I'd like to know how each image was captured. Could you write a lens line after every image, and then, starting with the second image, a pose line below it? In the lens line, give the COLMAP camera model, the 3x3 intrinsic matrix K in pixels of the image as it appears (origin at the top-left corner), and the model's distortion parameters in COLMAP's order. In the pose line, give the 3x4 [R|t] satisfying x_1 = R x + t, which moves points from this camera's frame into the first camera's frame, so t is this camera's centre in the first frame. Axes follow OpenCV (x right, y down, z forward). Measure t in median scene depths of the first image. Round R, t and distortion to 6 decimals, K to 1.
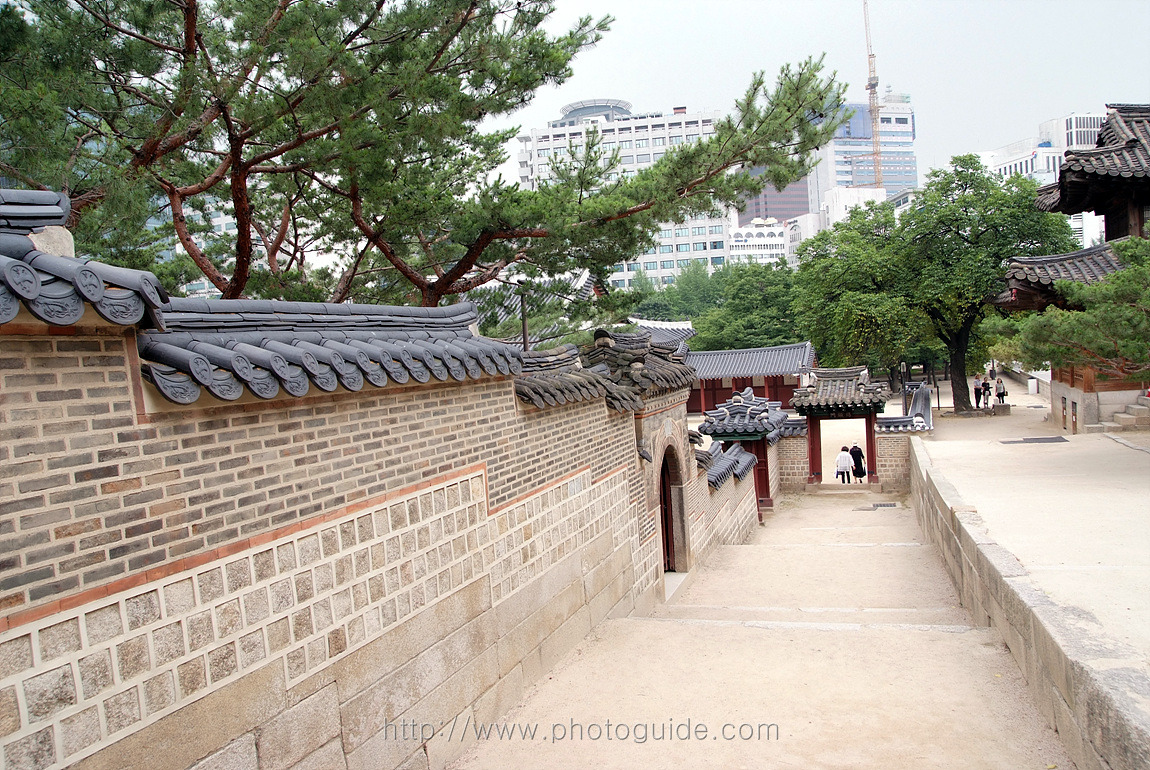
lens RADIAL K [[884.4, 0, 574.3], [0, 884.4, 402.7], [0, 0, 1]] dist [-0.133596, 0.148307]
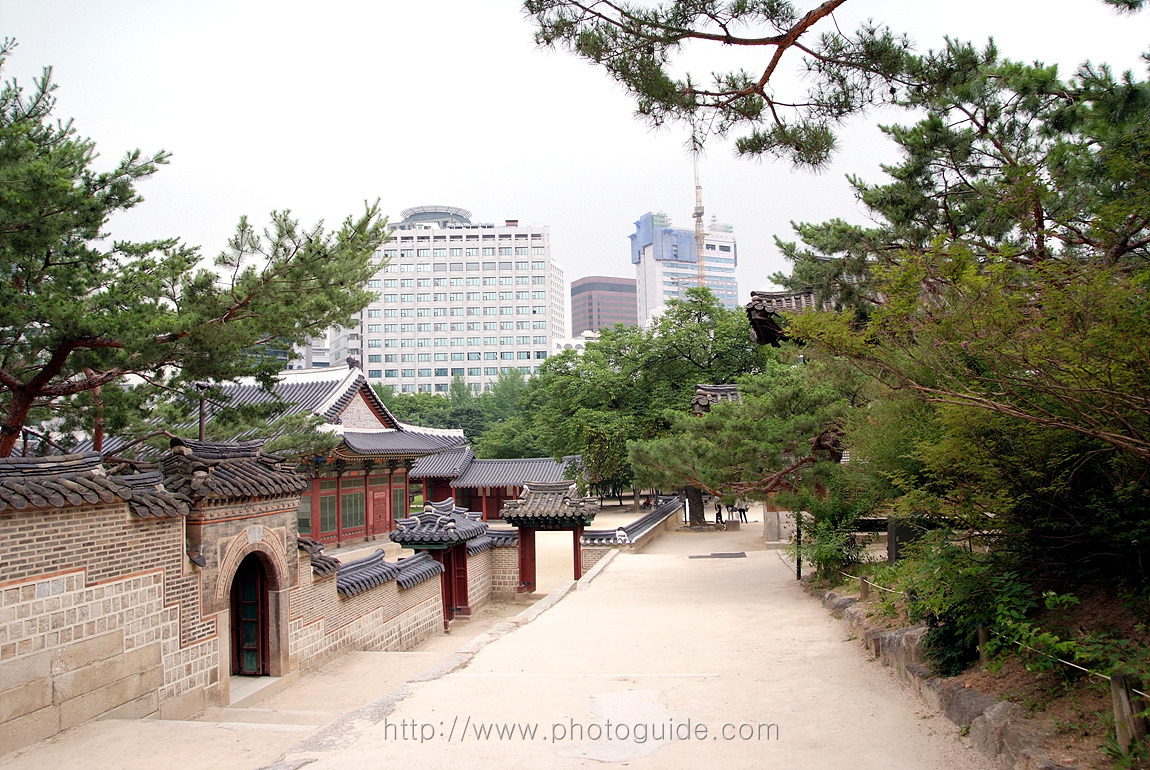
lens RADIAL K [[884.4, 0, 574.3], [0, 884.4, 402.7], [0, 0, 1]] dist [-0.133596, 0.148307]
pose [[0.982322, 0.051850, 0.179874, 0.134388], [-0.030201, 0.992185, -0.121069, -0.006154], [-0.184746, 0.113497, 0.976211, -0.042461]]
